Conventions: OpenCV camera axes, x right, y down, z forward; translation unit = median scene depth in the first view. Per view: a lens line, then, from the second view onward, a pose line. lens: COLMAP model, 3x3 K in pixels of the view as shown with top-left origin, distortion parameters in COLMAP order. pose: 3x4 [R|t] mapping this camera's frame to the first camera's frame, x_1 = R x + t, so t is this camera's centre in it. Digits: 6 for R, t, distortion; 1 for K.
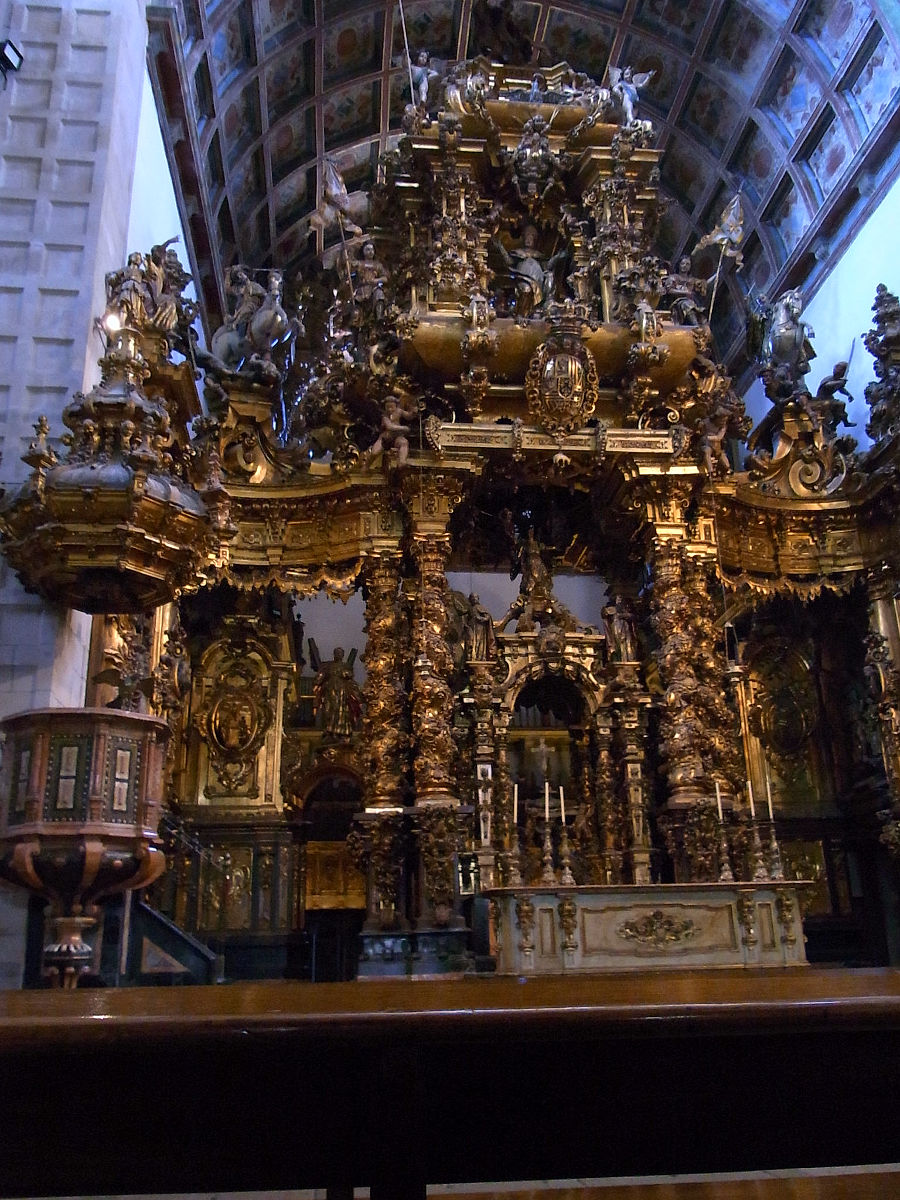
lens RADIAL K [[1082.7, 0, 450.0], [0, 1082.7, 600.0], [0, 0, 1]] dist [-0.153278, 0.239678]
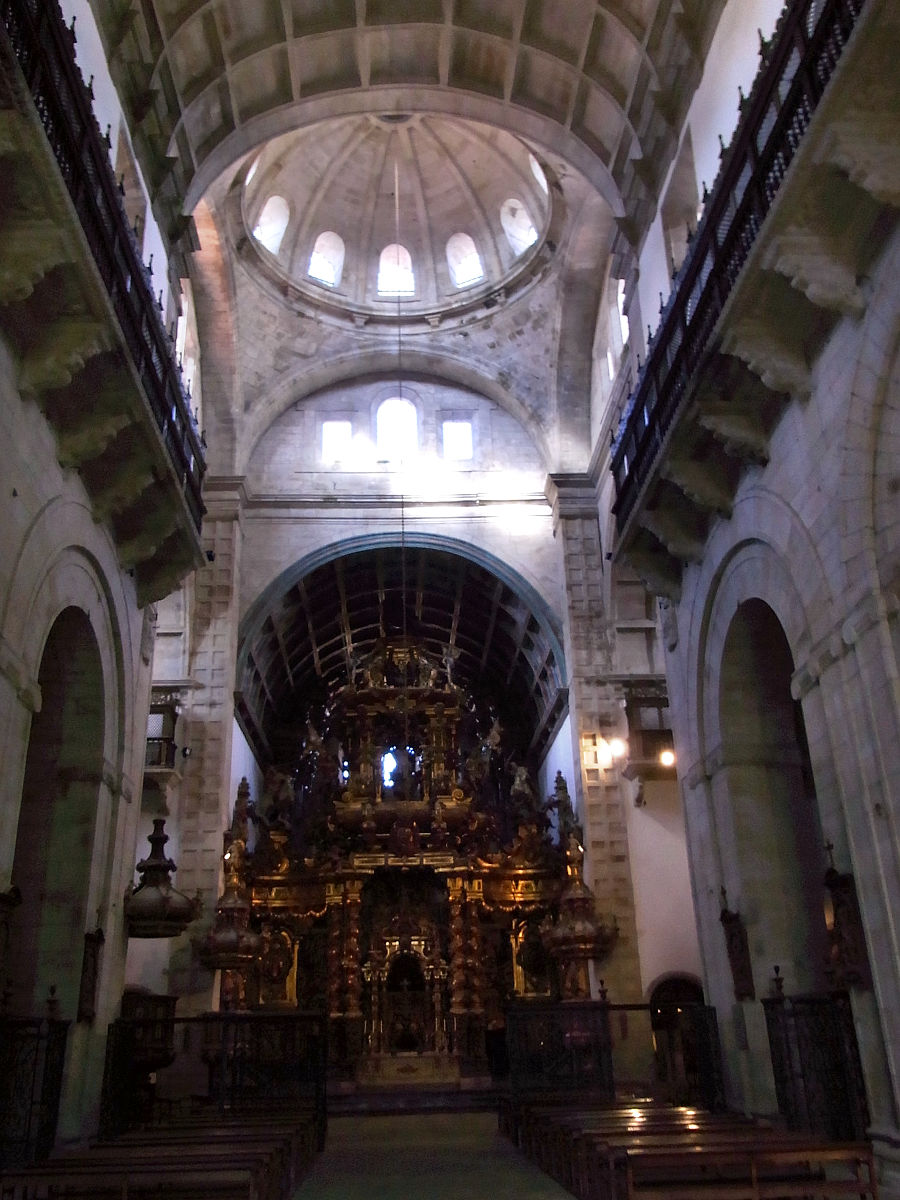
lens RADIAL K [[1082.7, 0, 450.0], [0, 1082.7, 600.0], [0, 0, 1]] dist [-0.153278, 0.239678]
pose [[0.998372, -0.023593, -0.051928, 0.348627], [0.020287, 0.997788, -0.063300, -0.587232], [0.053307, 0.062143, 0.996643, -1.460073]]
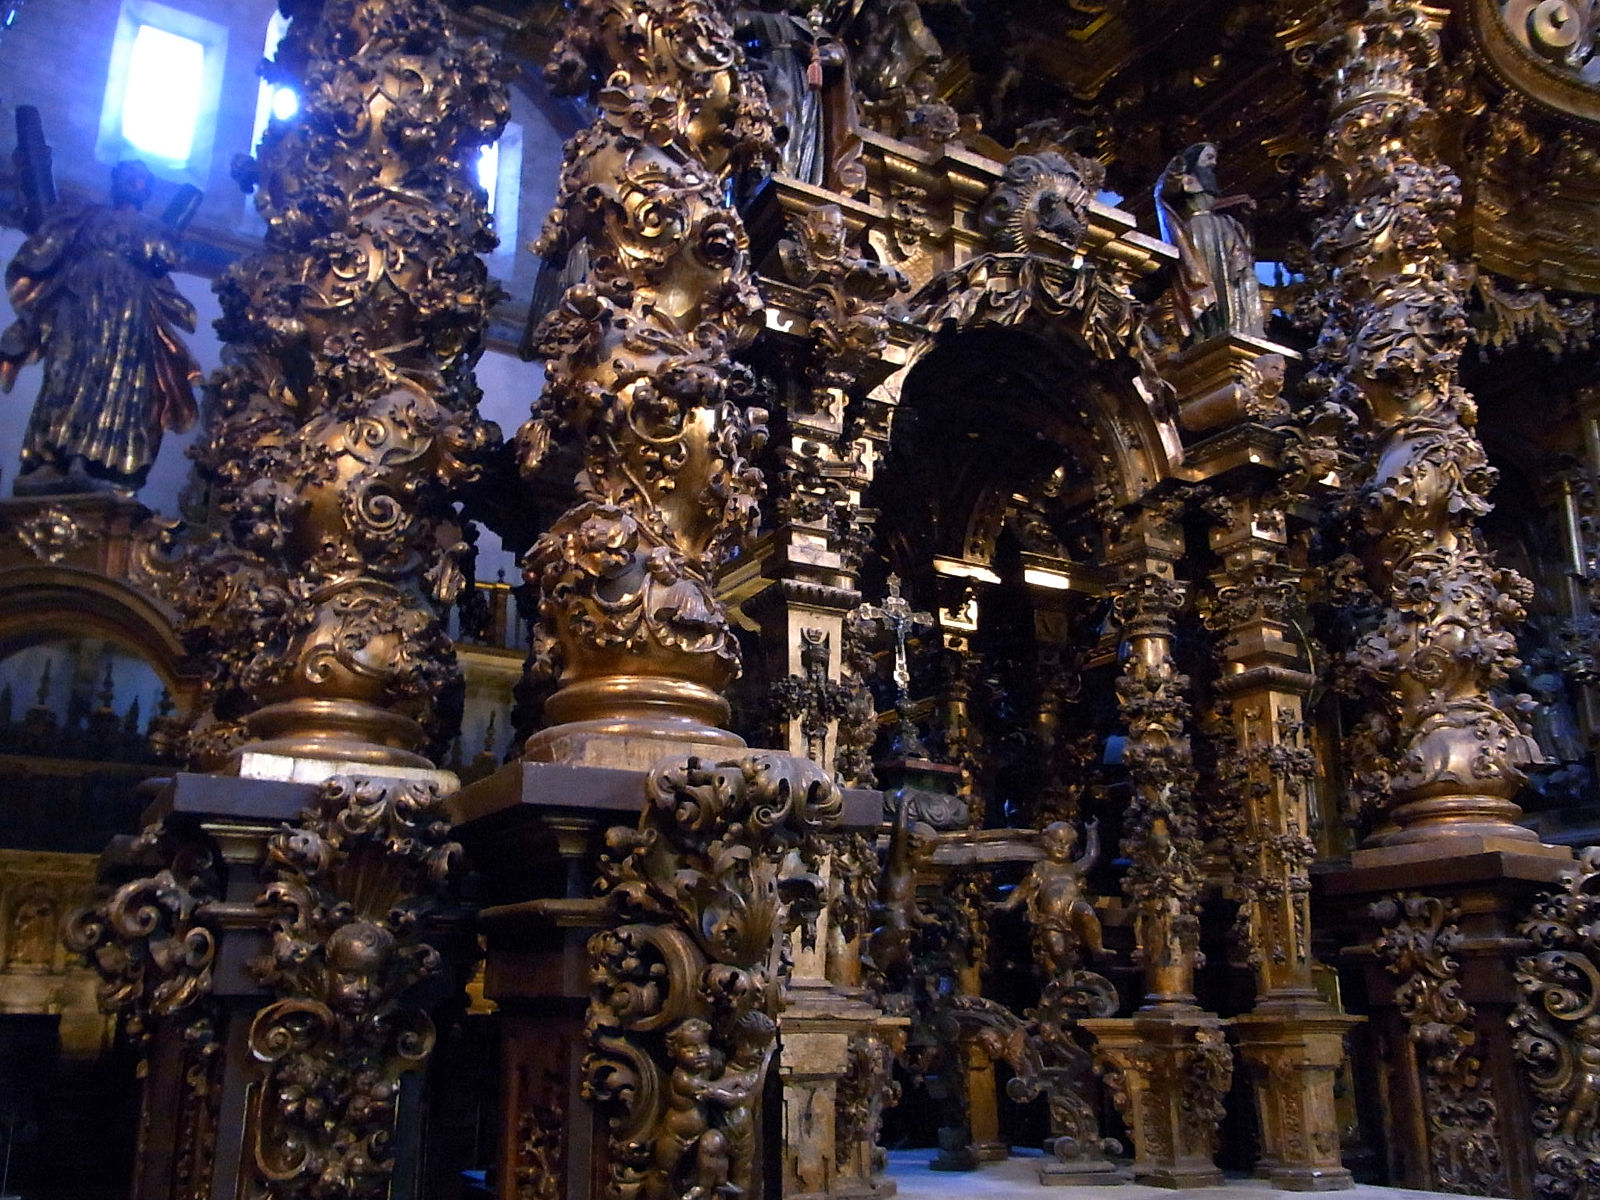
lens RADIAL K [[1443.6, 0, 800.0], [0, 1443.6, 600.0], [0, 0, 1]] dist [-0.153278, 0.239678]
pose [[0.912009, 0.142367, 0.384670, -0.085234], [-0.154900, 0.987929, 0.001617, 0.148720], [-0.379796, -0.061060, 0.923053, 0.721883]]
